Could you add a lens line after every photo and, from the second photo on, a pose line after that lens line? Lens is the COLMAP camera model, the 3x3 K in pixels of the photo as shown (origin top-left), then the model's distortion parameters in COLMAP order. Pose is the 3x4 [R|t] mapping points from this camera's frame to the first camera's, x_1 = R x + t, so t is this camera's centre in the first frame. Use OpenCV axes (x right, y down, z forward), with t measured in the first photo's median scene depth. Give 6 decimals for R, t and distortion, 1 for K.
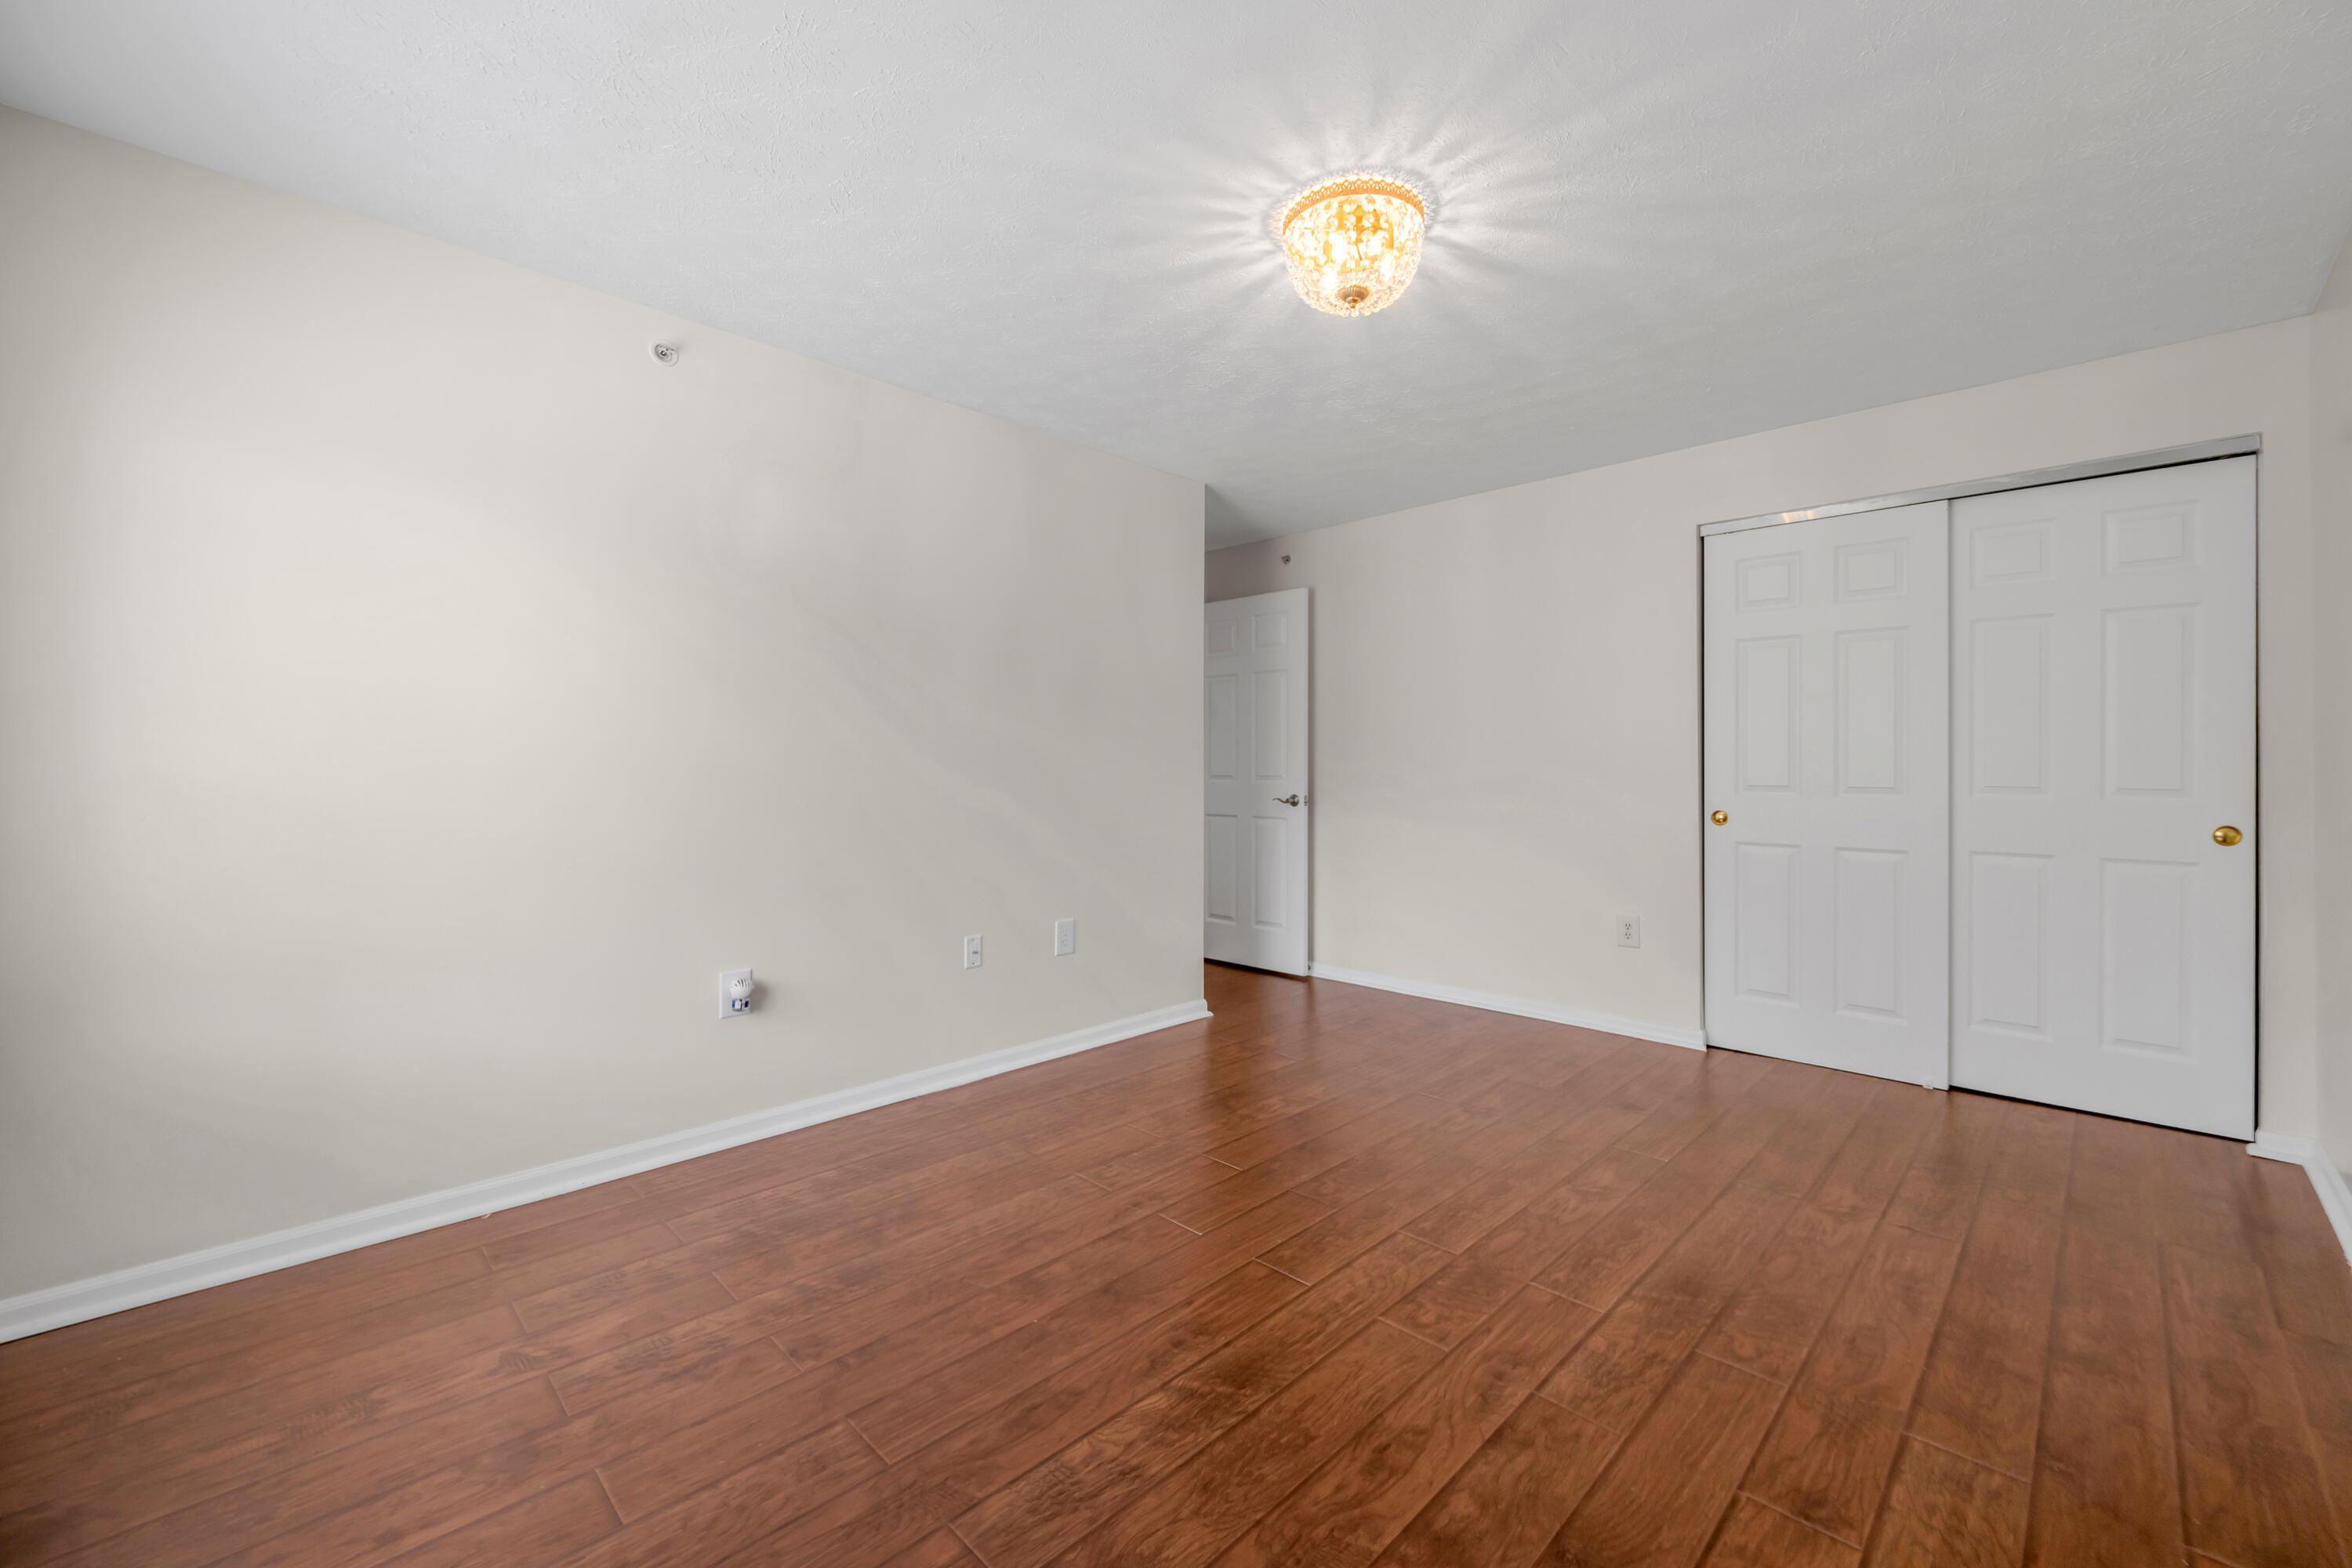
lens RADIAL K [[942.6, 0, 1175.2], [0, 942.6, 761.5], [0, 0, 1]] dist [-0.000127, 0.000029]
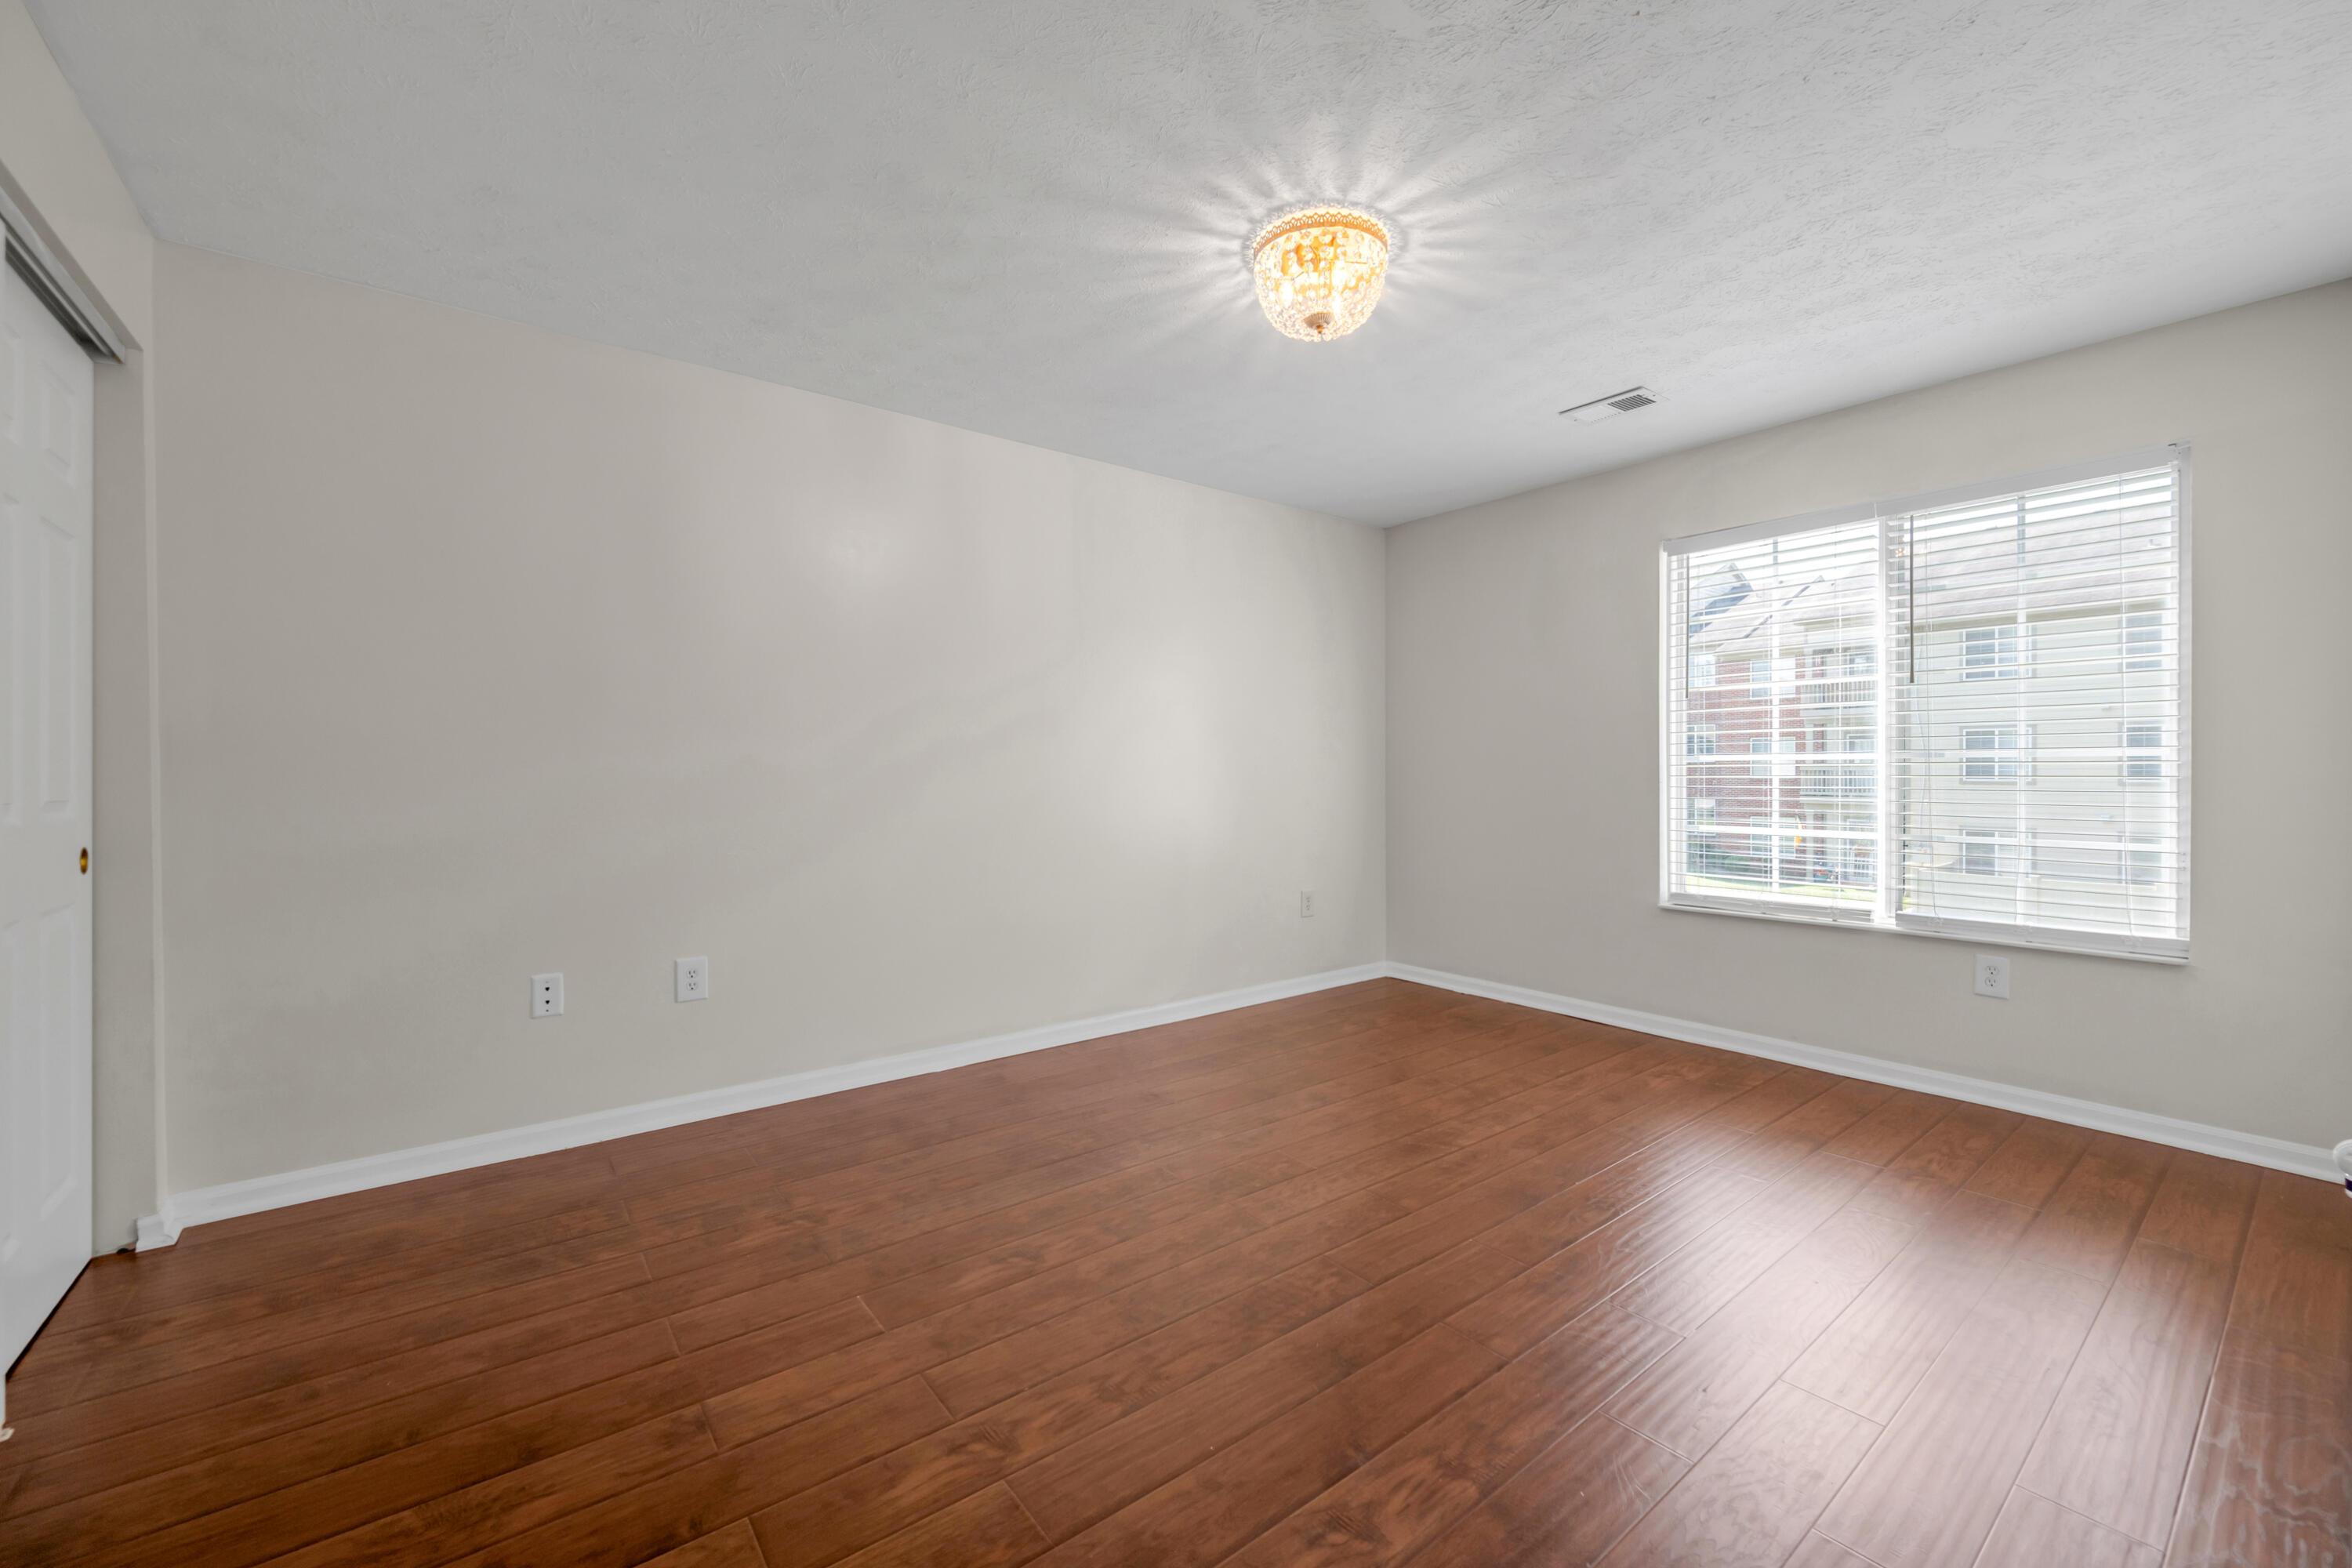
lens RADIAL K [[936.4, 0, 1176.9], [0, 936.4, 778.8], [0, 0, 1]] dist [-0.002668, -0.000258]
pose [[-0.992789, -0.001097, 0.119867, 0.230837], [-0.000691, 0.999994, 0.003428, 0.016258], [-0.119870, 0.003320, -0.992784, 2.149385]]
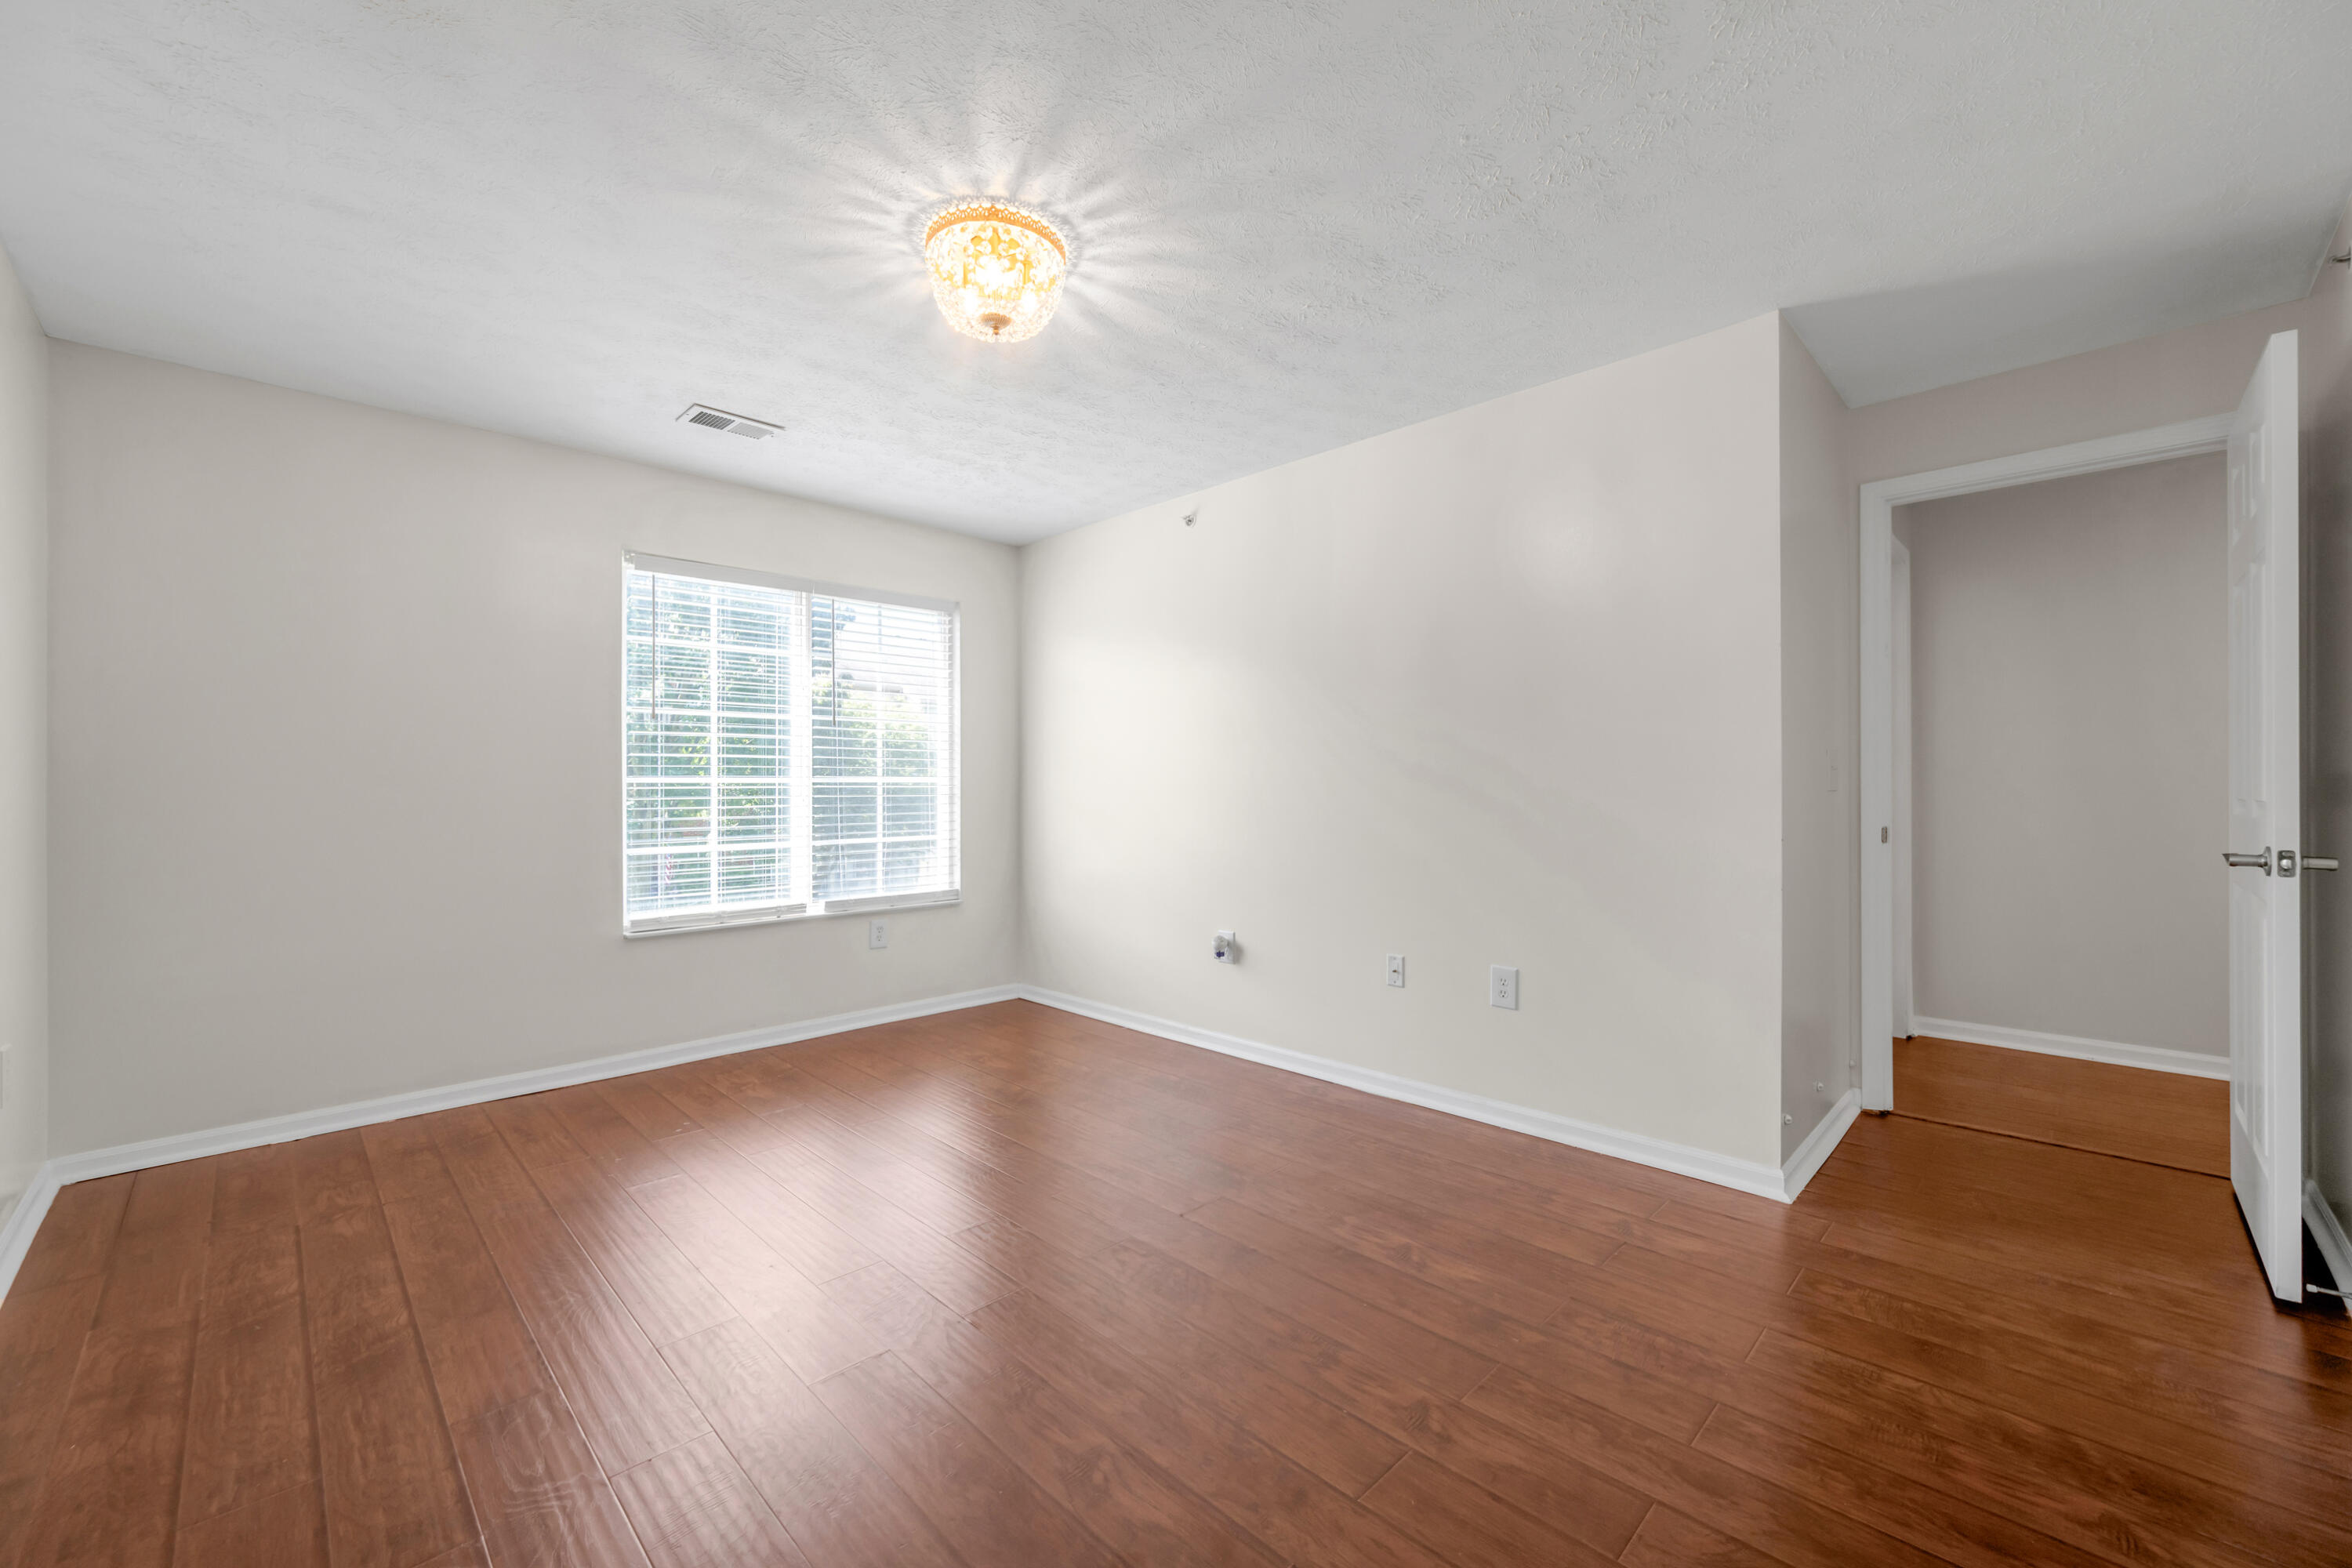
lens RADIAL K [[926.7, 0, 1194.5], [0, 926.7, 785.0], [0, 0, 1]] dist [-0.000352, -0.000090]
pose [[0.010300, -0.005773, -0.999930, 1.236490], [0.011134, 0.999922, -0.005659, 0.012510], [0.999885, -0.011075, 0.010363, 1.247932]]
